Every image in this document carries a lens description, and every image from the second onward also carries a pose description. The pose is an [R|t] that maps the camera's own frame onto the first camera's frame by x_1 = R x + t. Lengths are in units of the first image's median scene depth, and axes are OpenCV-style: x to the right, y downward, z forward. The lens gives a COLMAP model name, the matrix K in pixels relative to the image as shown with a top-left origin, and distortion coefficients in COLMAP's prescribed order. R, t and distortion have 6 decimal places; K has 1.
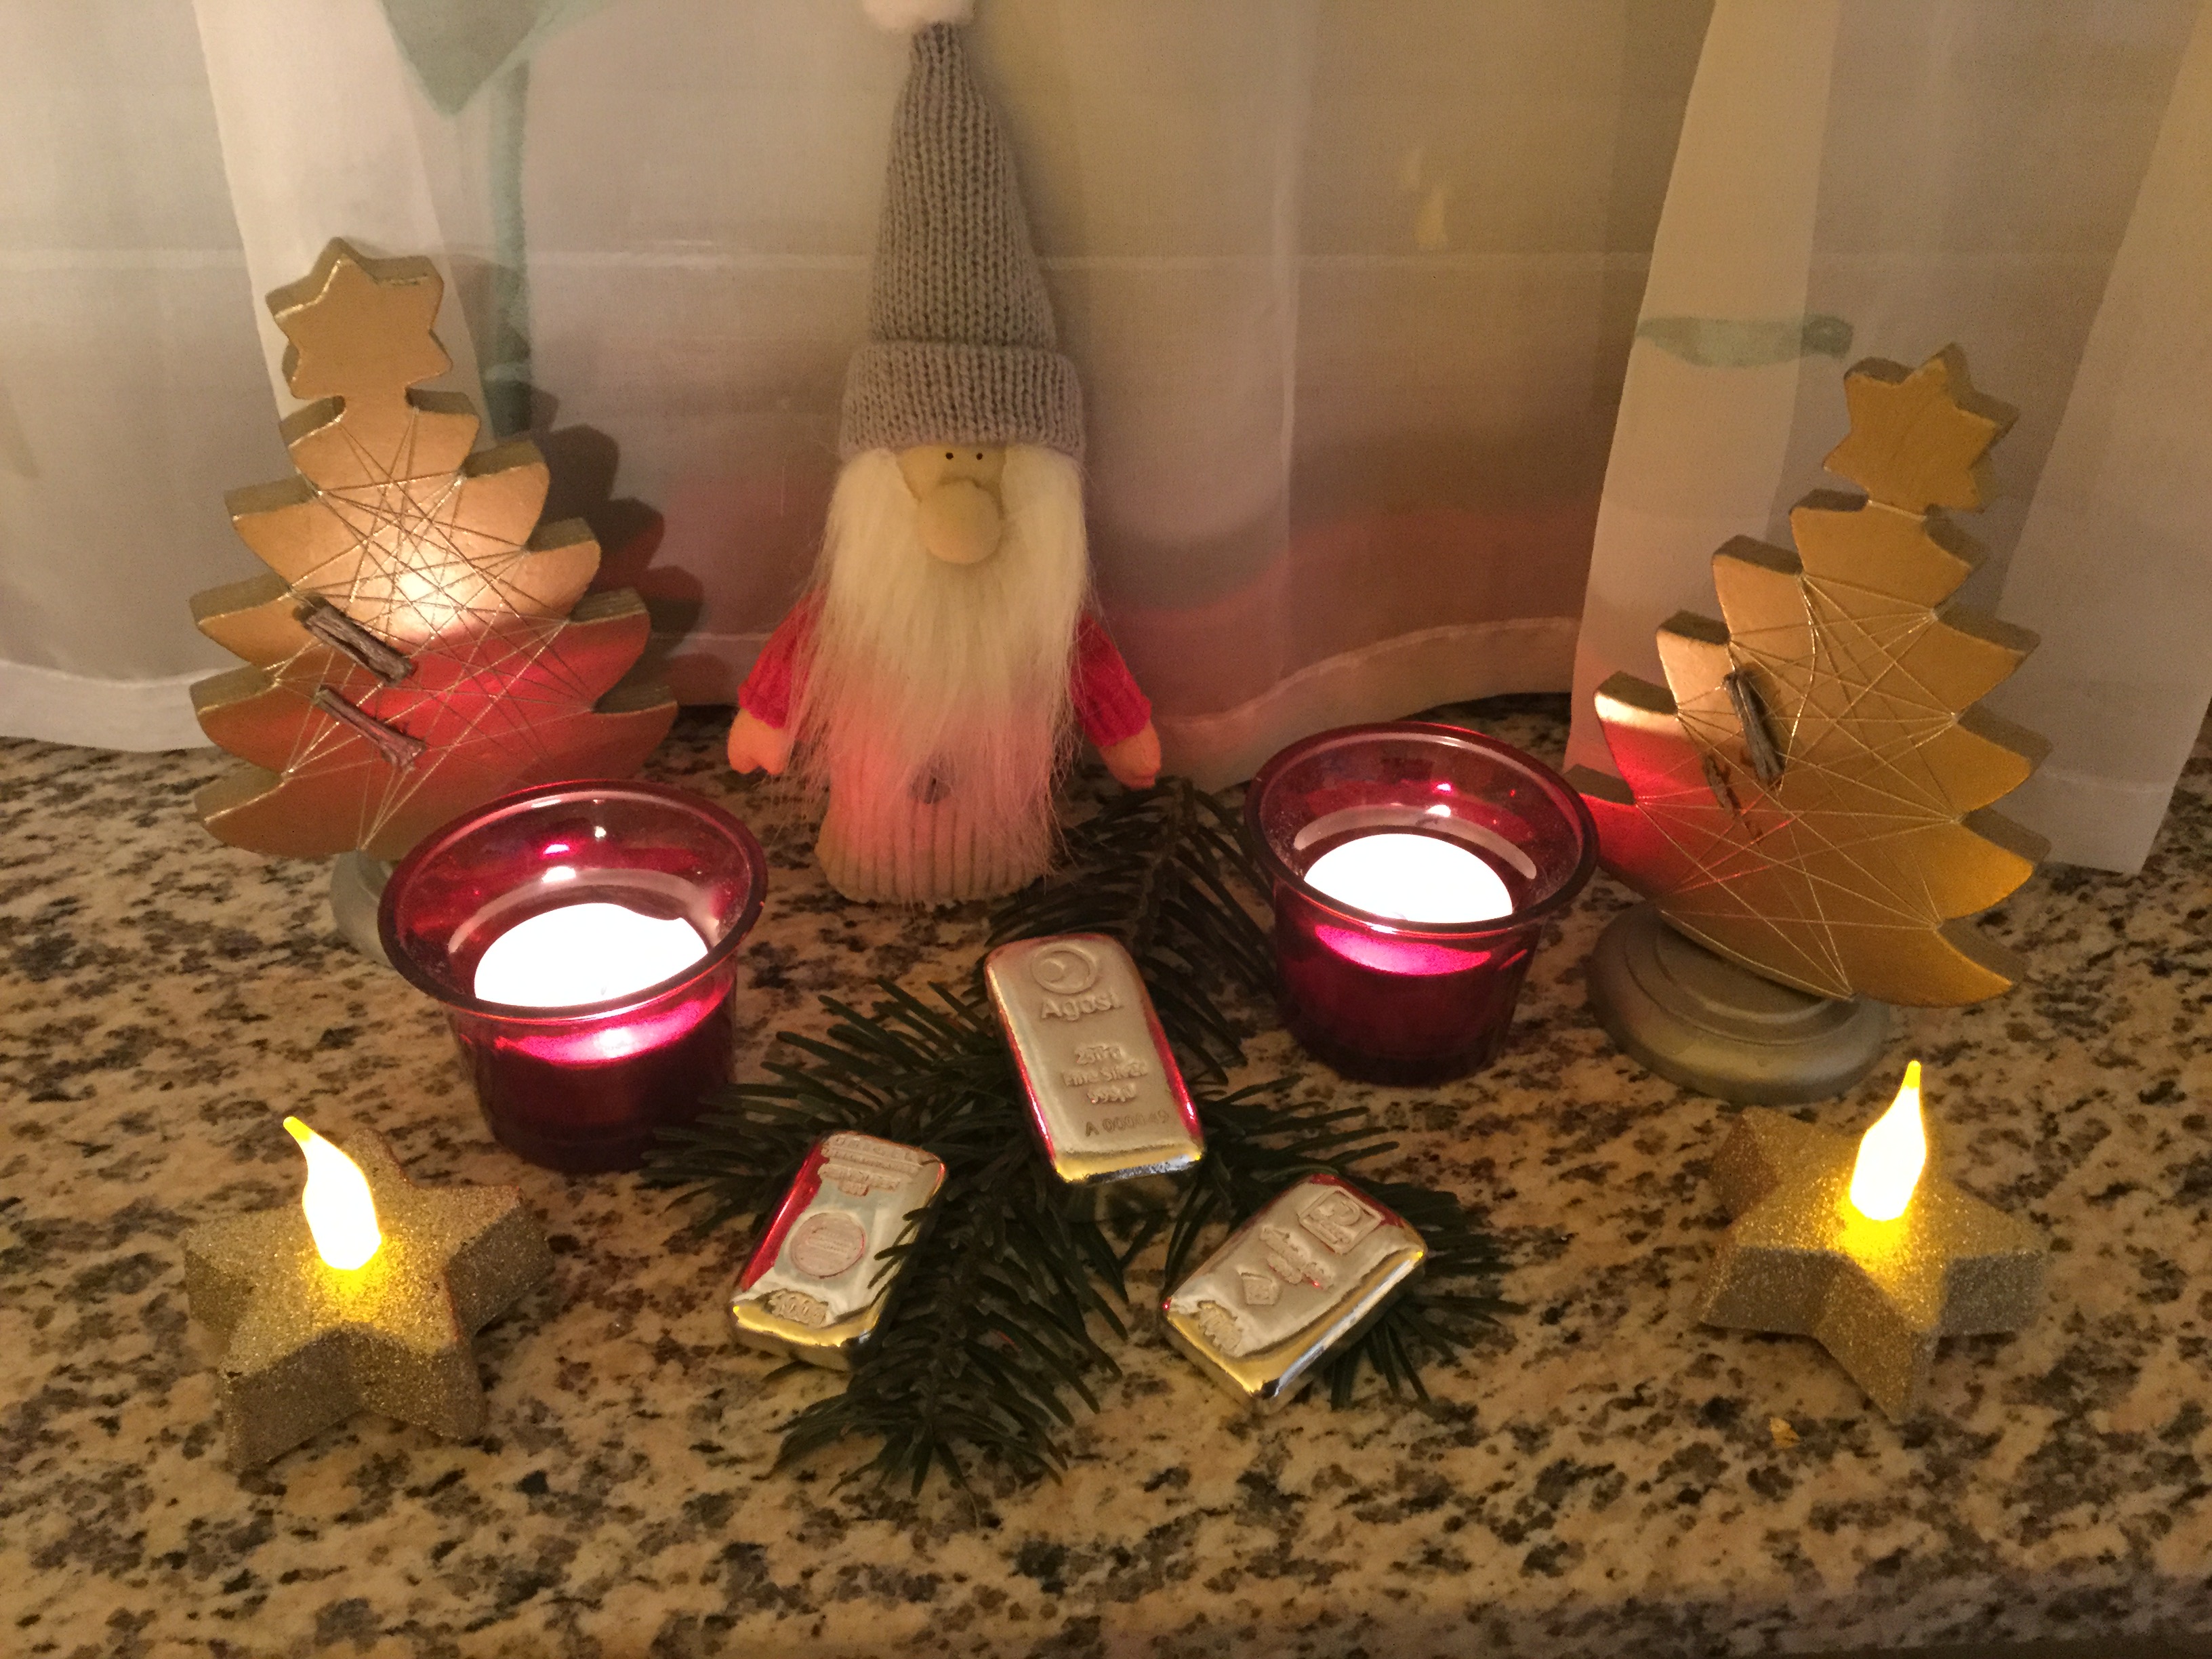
lens RADIAL K [[1979.2, 0, 1105.4], [0, 1979.2, 828.4], [0, 0, 1]] dist [-0.006704, -0.021089]
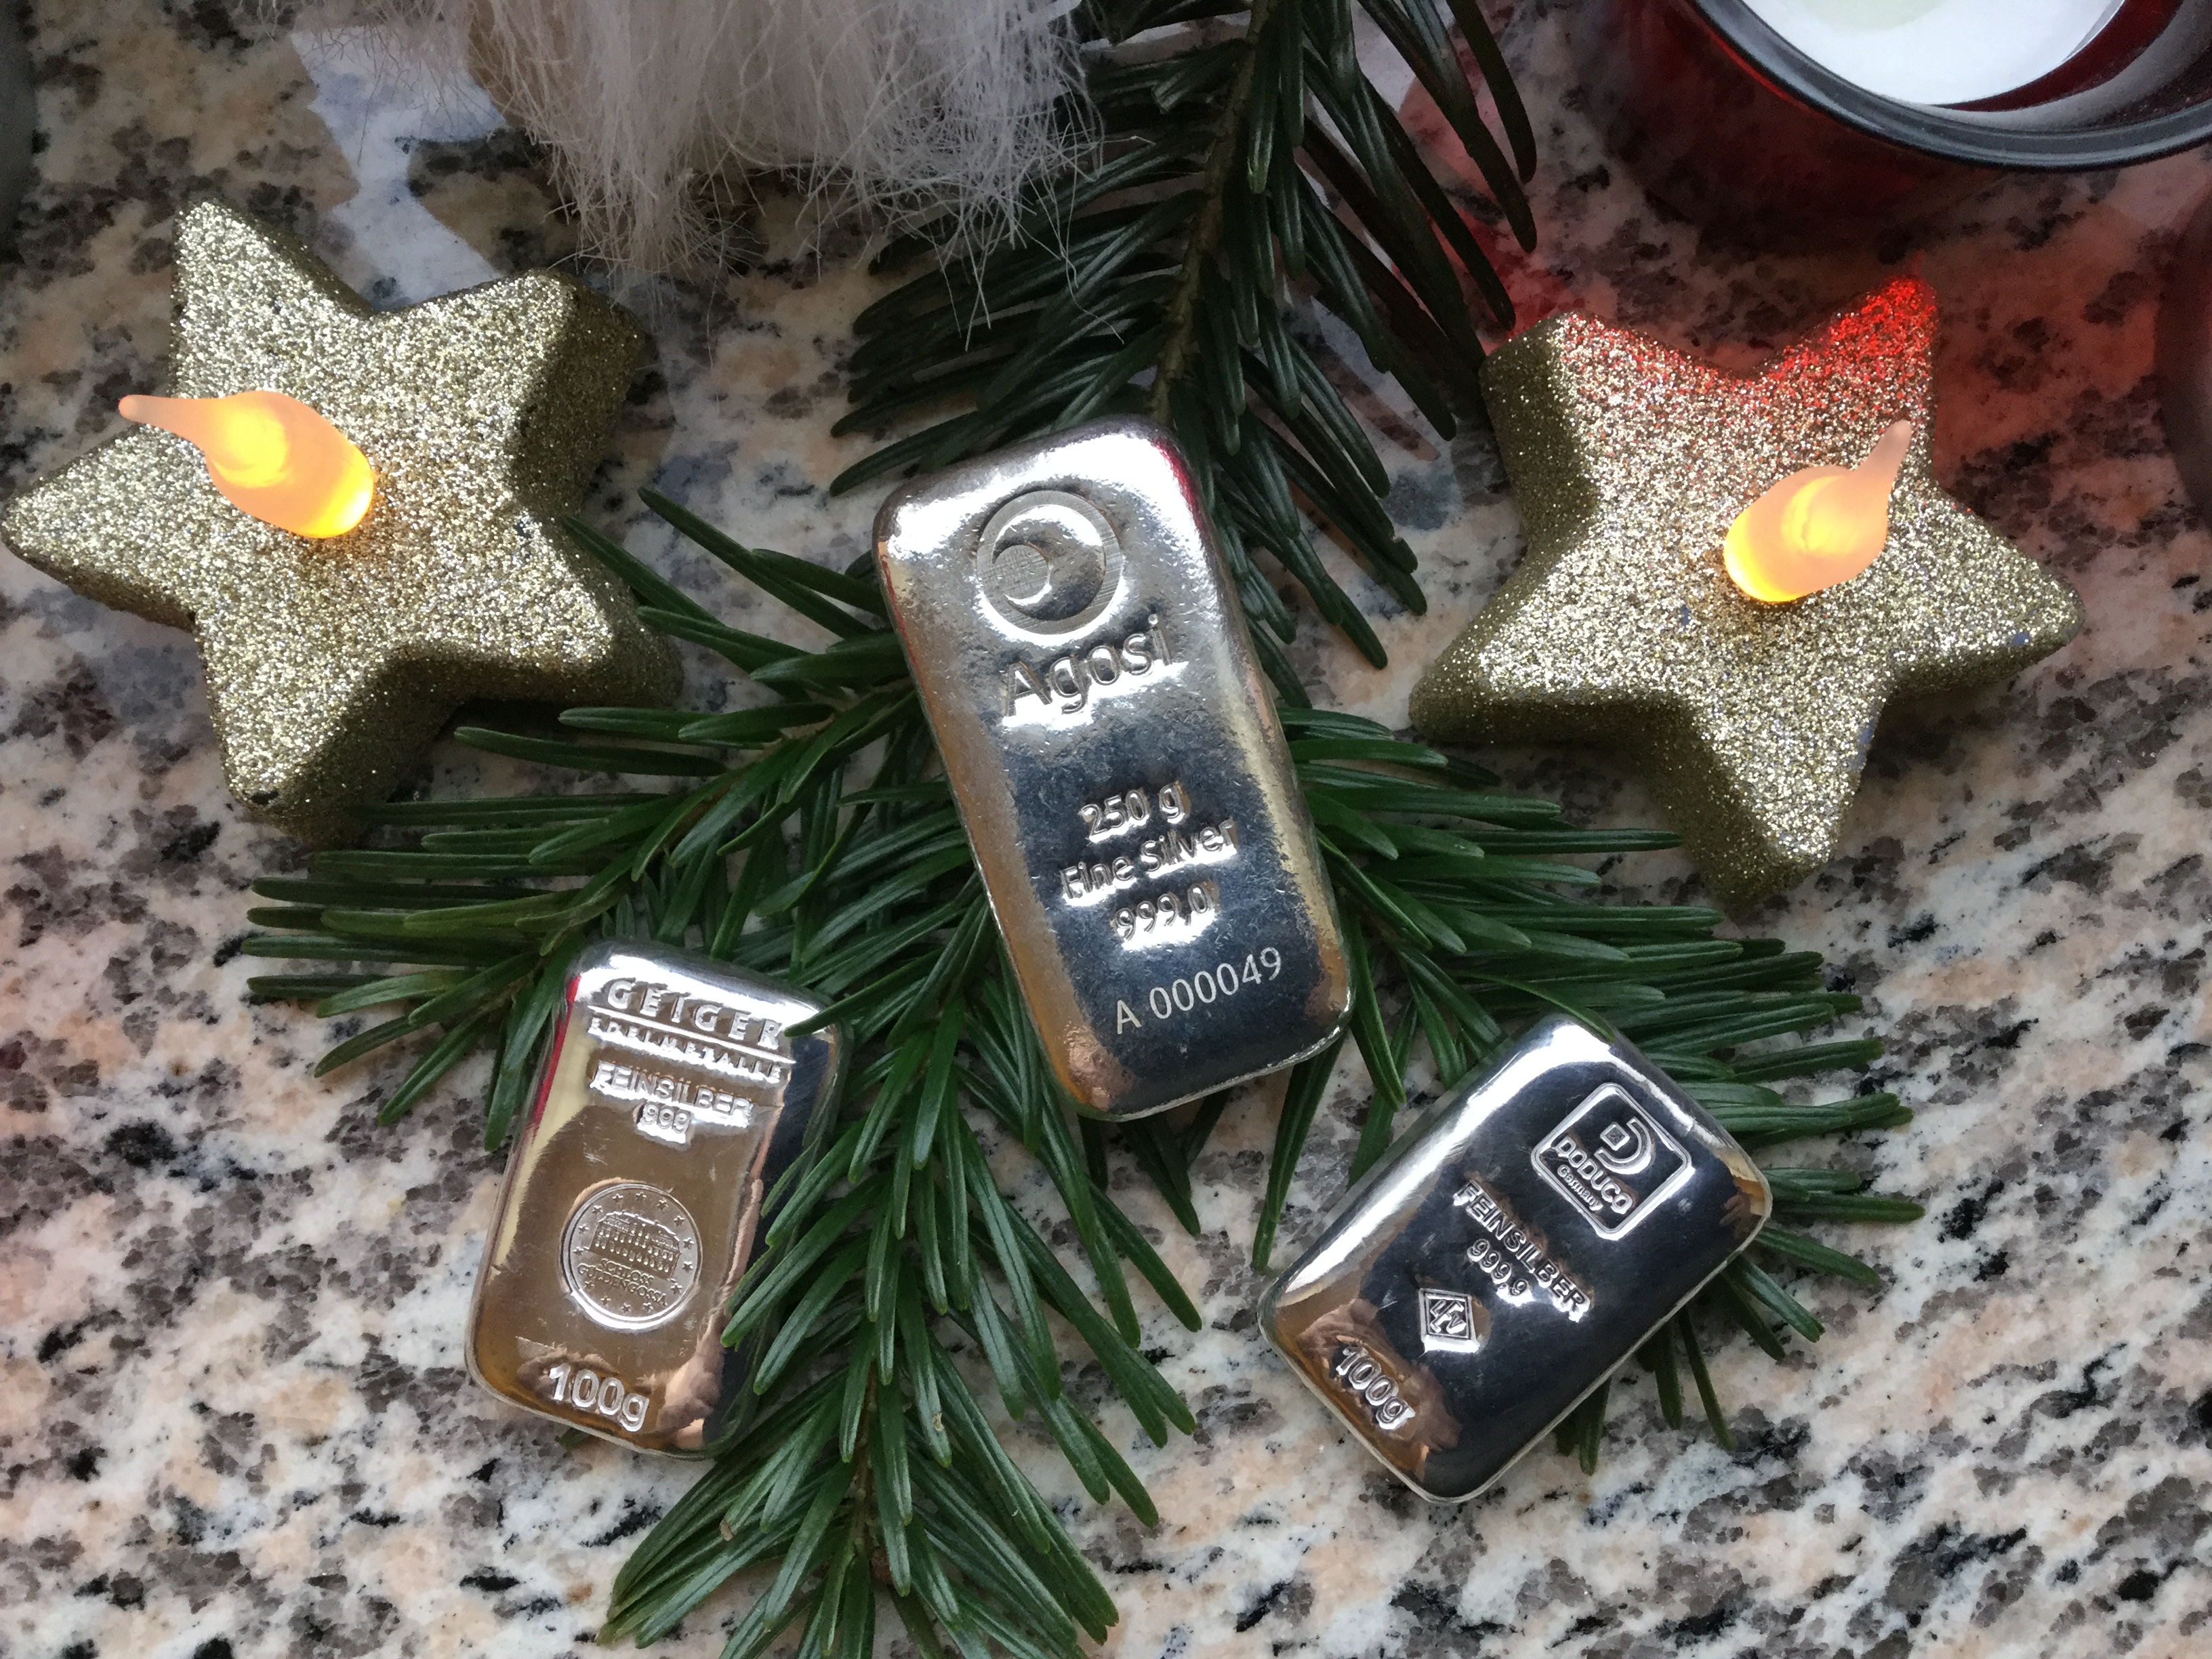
lens RADIAL K [[1979.2, 0, 1111.9], [0, 1979.2, 830.1], [0, 0, 1]] dist [-0.006704, -0.021089]
pose [[0.999549, -0.029519, -0.005530, -0.007009], [0.023099, 0.637942, 0.769738, -0.265218], [-0.019194, -0.769519, 0.638336, 0.764833]]
